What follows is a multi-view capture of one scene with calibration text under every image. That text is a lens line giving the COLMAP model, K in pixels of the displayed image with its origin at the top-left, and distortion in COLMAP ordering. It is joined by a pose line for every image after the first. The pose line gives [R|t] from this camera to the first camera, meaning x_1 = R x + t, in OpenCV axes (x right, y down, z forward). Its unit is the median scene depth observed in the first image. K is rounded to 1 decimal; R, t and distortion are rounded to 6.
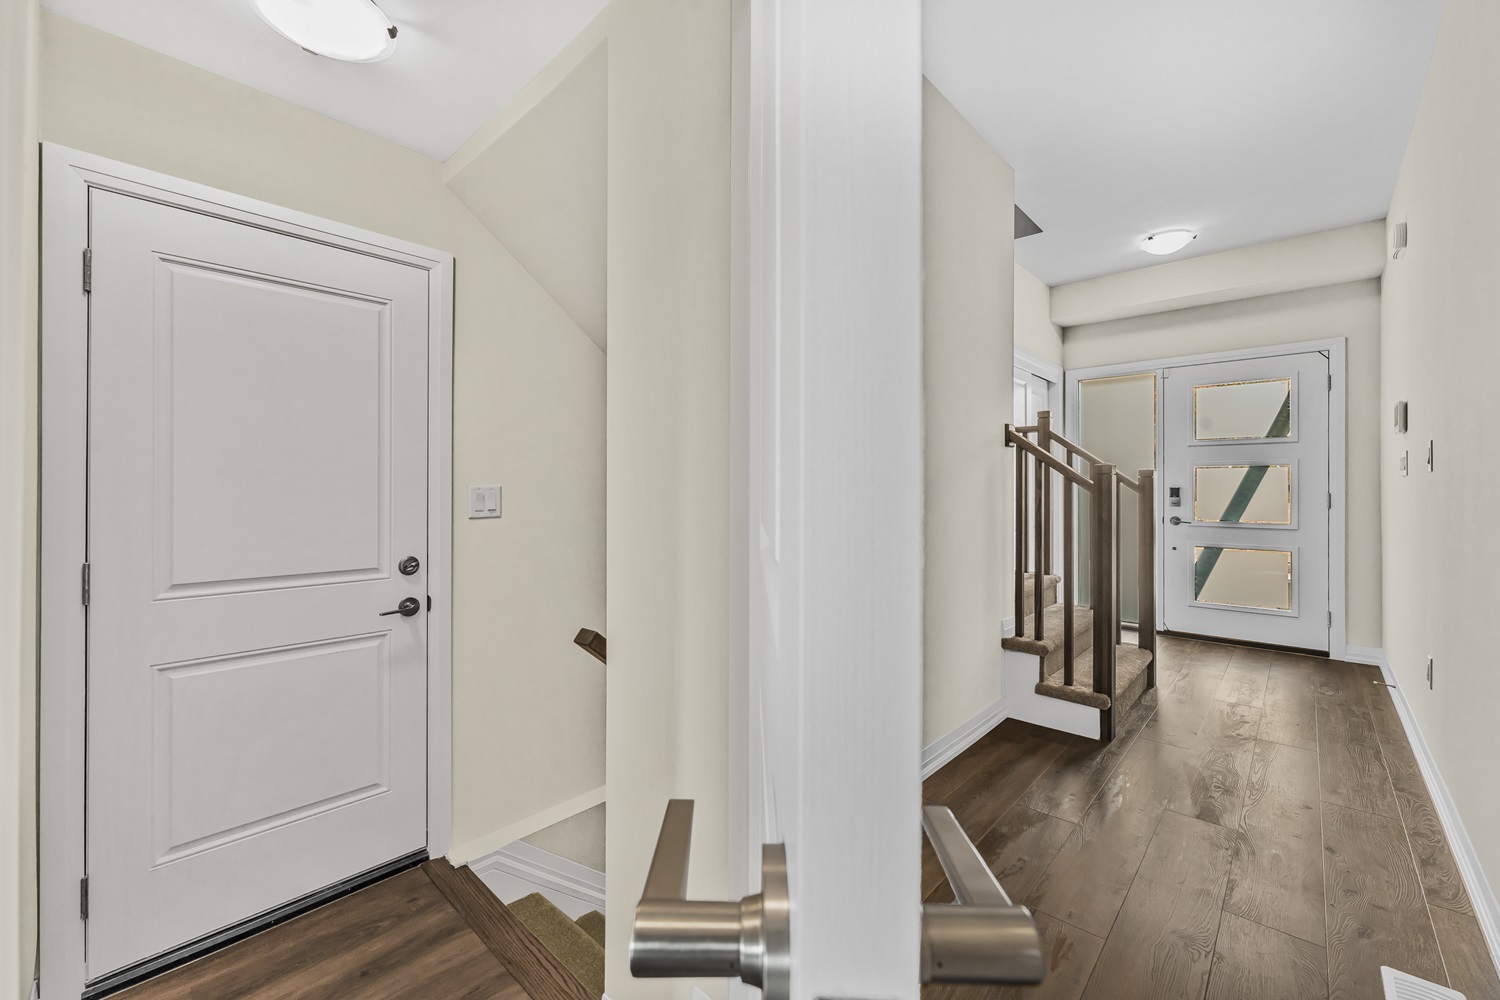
lens RADIAL K [[603.4, 0, 749.0], [0, 603.4, 489.9], [0, 0, 1]] dist [-0.000058, 0.000189]
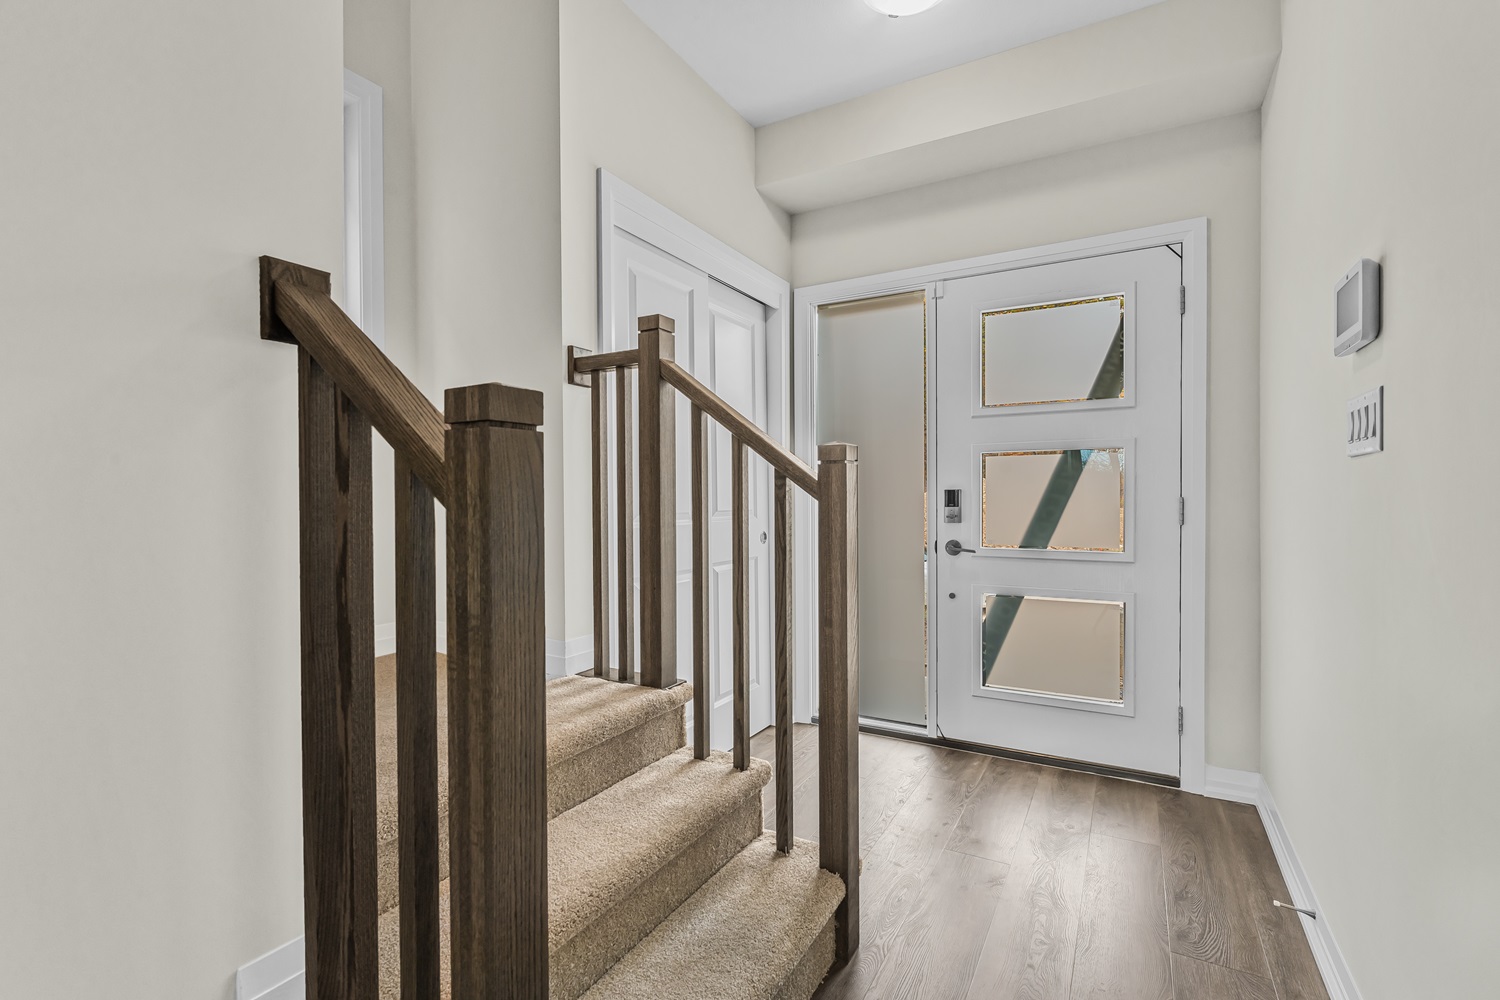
lens RADIAL K [[673.5, 0, 748.6], [0, 673.5, 506.7], [0, 0, 1]] dist [-0.014405, -0.000135]
pose [[0.974972, -0.009369, 0.222132, 0.405286], [0.006073, 0.999861, 0.015518, 0.001417], [-0.222246, -0.013781, 0.974893, 0.455237]]
